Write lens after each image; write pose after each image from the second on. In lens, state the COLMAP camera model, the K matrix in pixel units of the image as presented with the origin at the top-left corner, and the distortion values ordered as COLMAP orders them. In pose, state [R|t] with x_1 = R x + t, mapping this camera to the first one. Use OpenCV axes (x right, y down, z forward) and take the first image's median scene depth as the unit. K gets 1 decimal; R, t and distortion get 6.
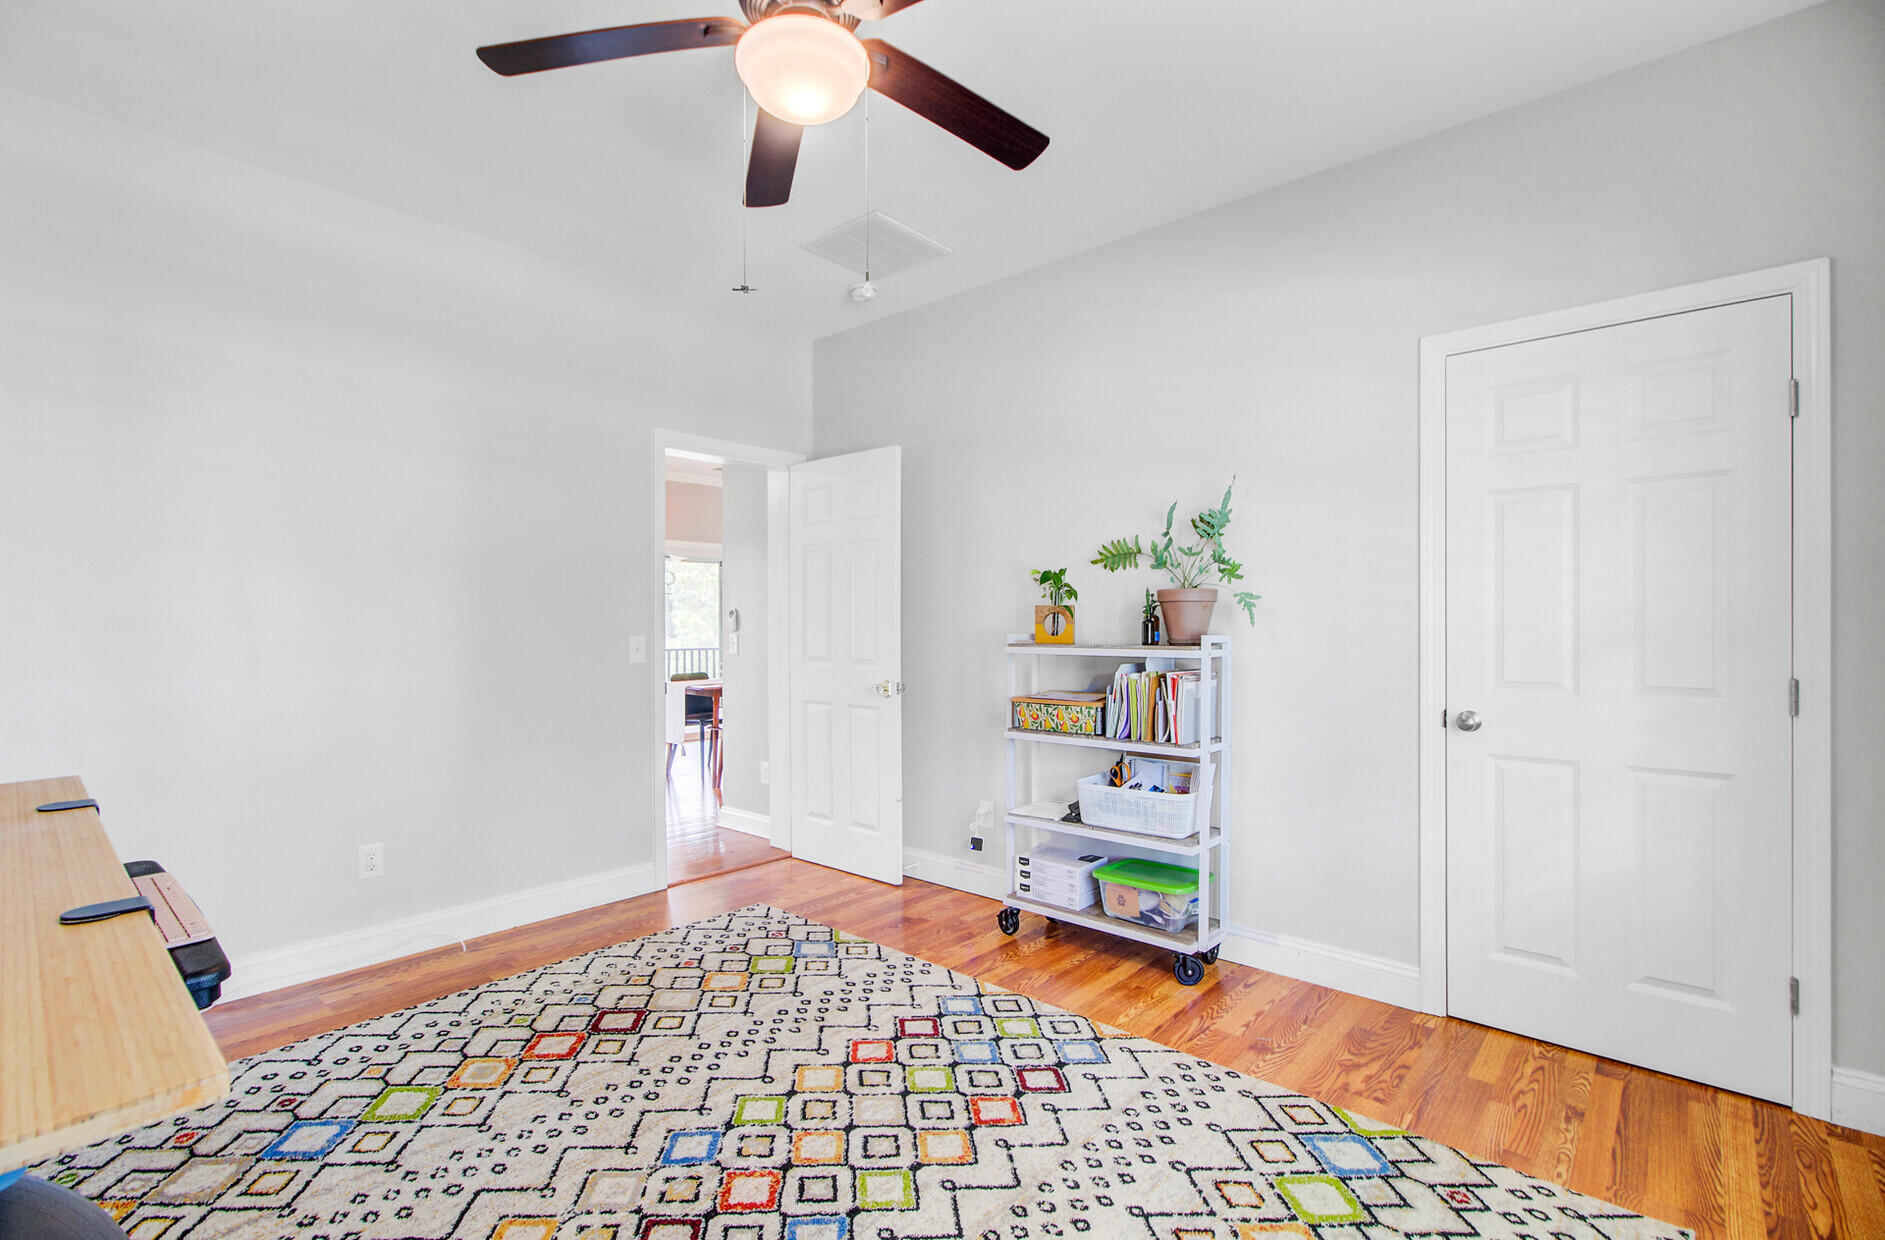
lens RADIAL K [[857.9, 0, 929.0], [0, 857.9, 615.9], [0, 0, 1]] dist [-0.004489, -0.000003]
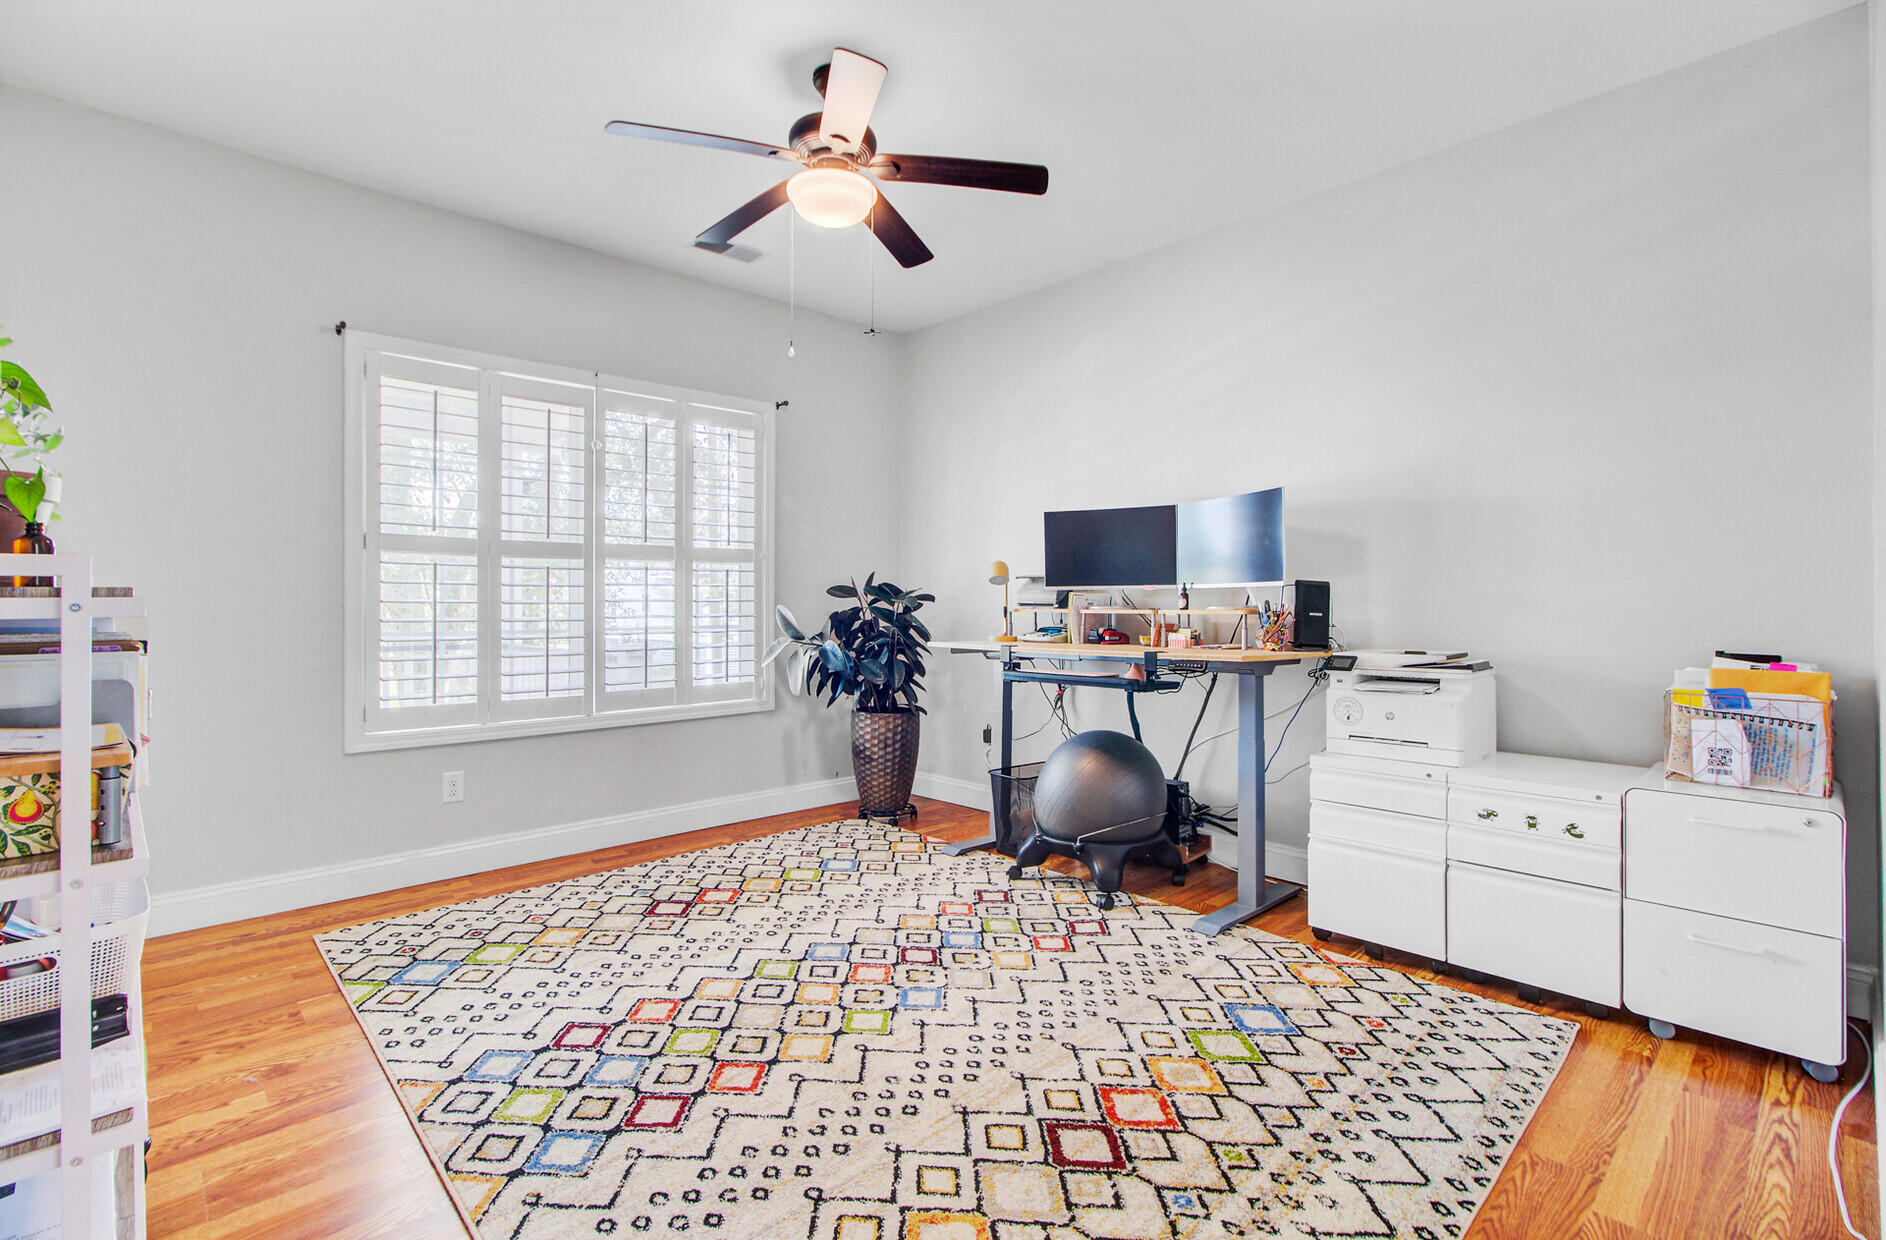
lens RADIAL K [[858.4, 0, 929.5], [0, 858.4, 615.9], [0, 0, 1]] dist [-0.004489, -0.000003]
pose [[-0.995897, 0.000823, 0.090495, -0.344146], [0.001536, 0.999968, 0.007809, 0.059461], [-0.090486, 0.007916, -0.995866, 1.902517]]
